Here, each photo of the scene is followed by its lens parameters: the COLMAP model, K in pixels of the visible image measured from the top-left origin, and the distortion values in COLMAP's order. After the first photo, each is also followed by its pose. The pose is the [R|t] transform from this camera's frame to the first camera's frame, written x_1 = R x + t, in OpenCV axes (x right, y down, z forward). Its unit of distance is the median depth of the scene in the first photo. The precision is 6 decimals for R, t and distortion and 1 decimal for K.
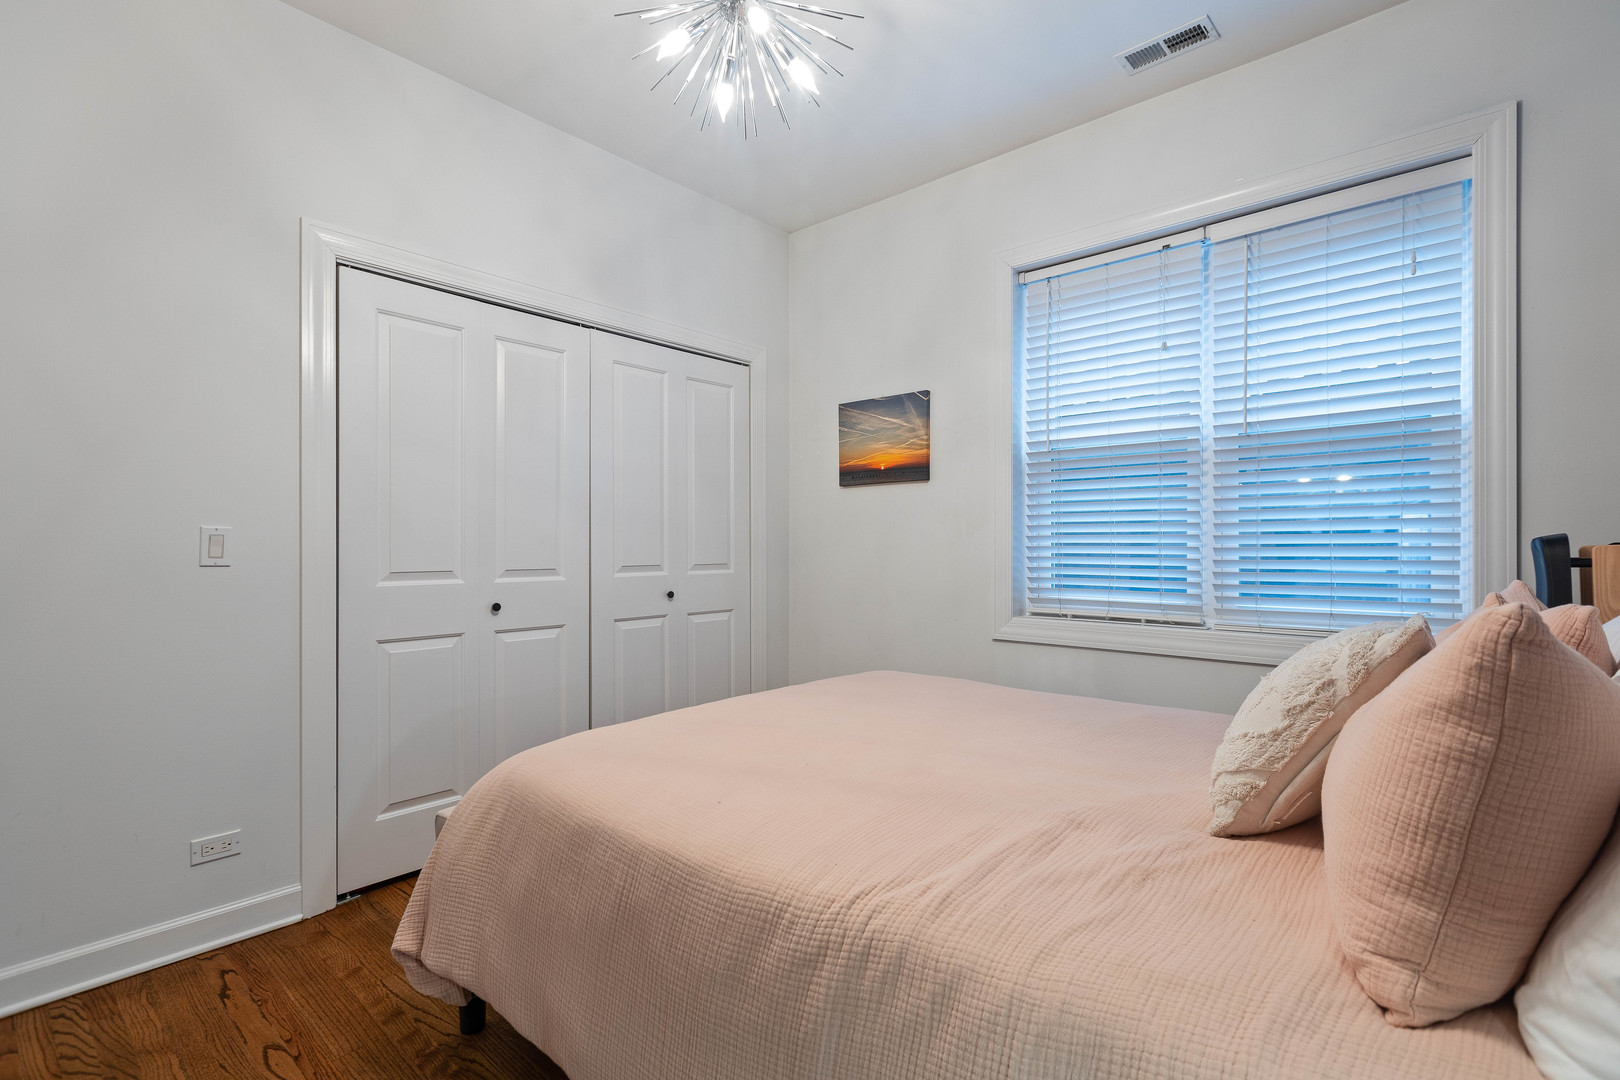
lens RADIAL K [[740.9, 0, 805.2], [0, 740.9, 546.6], [0, 0, 1]] dist [0.007026, -0.003858]
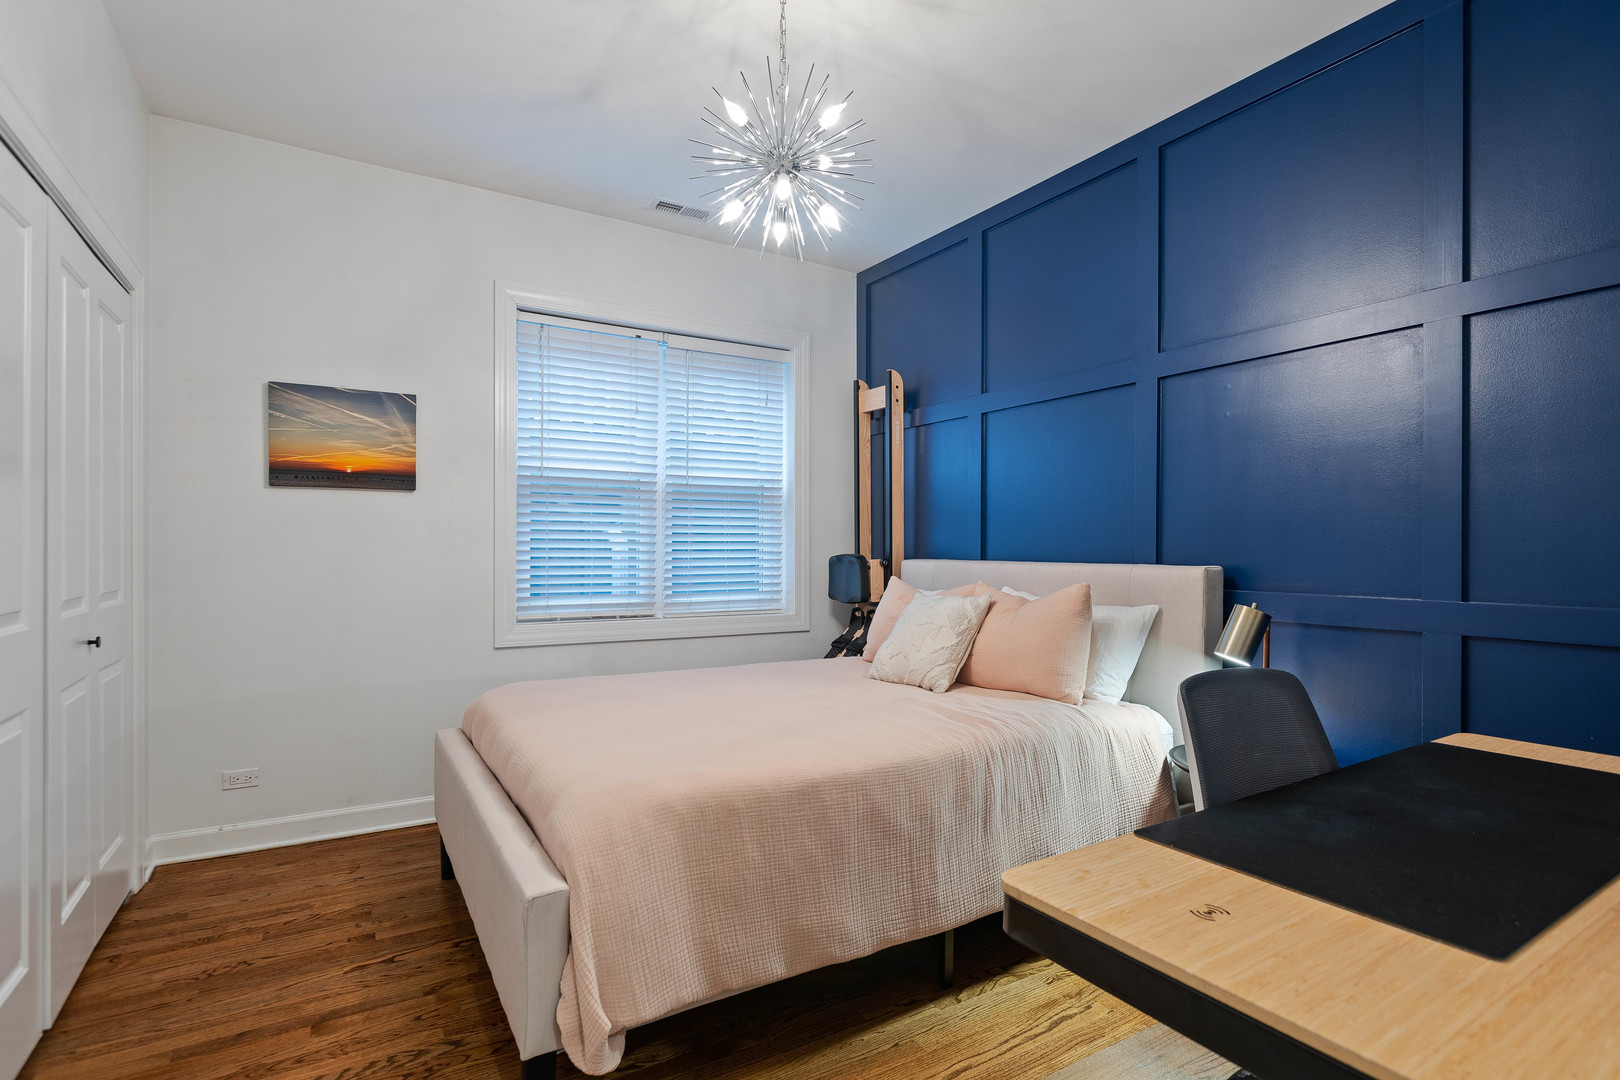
lens RADIAL K [[790.1, 0, 802.0], [0, 790.1, 538.7], [0, 0, 1]] dist [-0.008395, 0.002476]
pose [[0.316816, 0.011900, 0.948412, -0.627163], [-0.003061, 0.999929, -0.011524, -0.018107], [-0.948482, 0.000748, 0.316830, 0.215395]]
